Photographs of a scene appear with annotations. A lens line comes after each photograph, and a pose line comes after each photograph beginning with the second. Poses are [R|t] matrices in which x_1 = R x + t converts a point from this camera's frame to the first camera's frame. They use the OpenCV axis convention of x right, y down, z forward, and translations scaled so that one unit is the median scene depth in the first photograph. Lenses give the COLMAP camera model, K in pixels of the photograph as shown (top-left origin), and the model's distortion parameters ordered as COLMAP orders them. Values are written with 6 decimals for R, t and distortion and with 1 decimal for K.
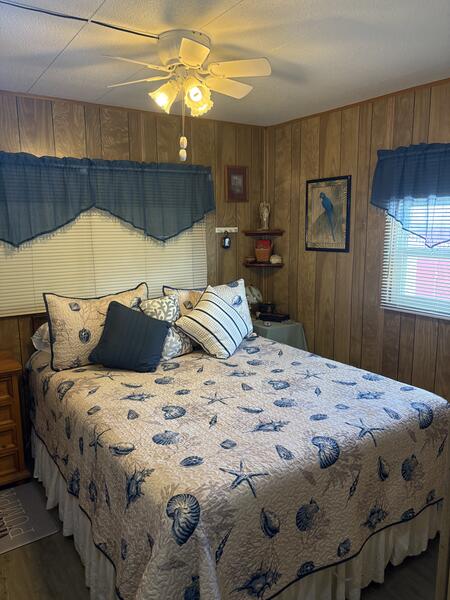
lens RADIAL K [[452.6, 0, 224.4], [0, 452.6, 302.6], [0, 0, 1]] dist [0.017705, -0.023672]
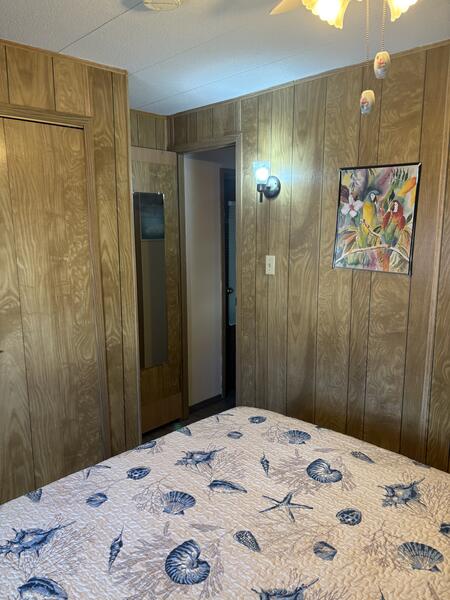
lens RADIAL K [[452.6, 0, 223.0], [0, 452.6, 299.0], [0, 0, 1]] dist [0.017705, -0.023672]
pose [[-0.982254, 0.050825, -0.180537, 0.124232], [-0.014496, 0.939132, 0.343250, -0.206537], [0.186994, 0.339776, -0.921730, 1.085115]]
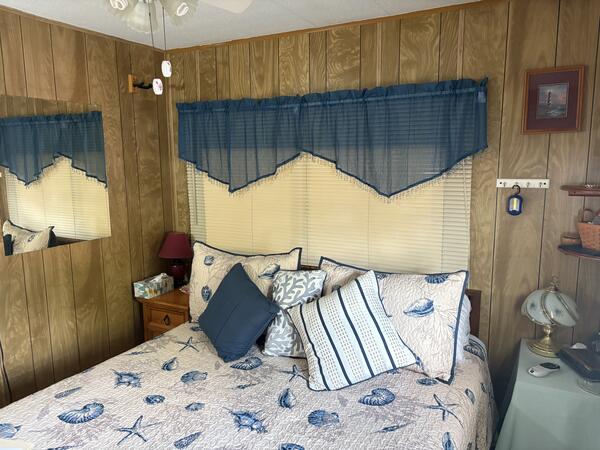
lens RADIAL K [[452.6, 0, 297.2], [0, 452.6, 222.3], [0, 0, 1]] dist [0.017705, -0.023672]
pose [[0.463848, 0.128702, -0.876517, 0.492020], [-0.152193, 0.986259, 0.064276, -0.136438], [0.872744, 0.103585, 0.477061, 0.624585]]
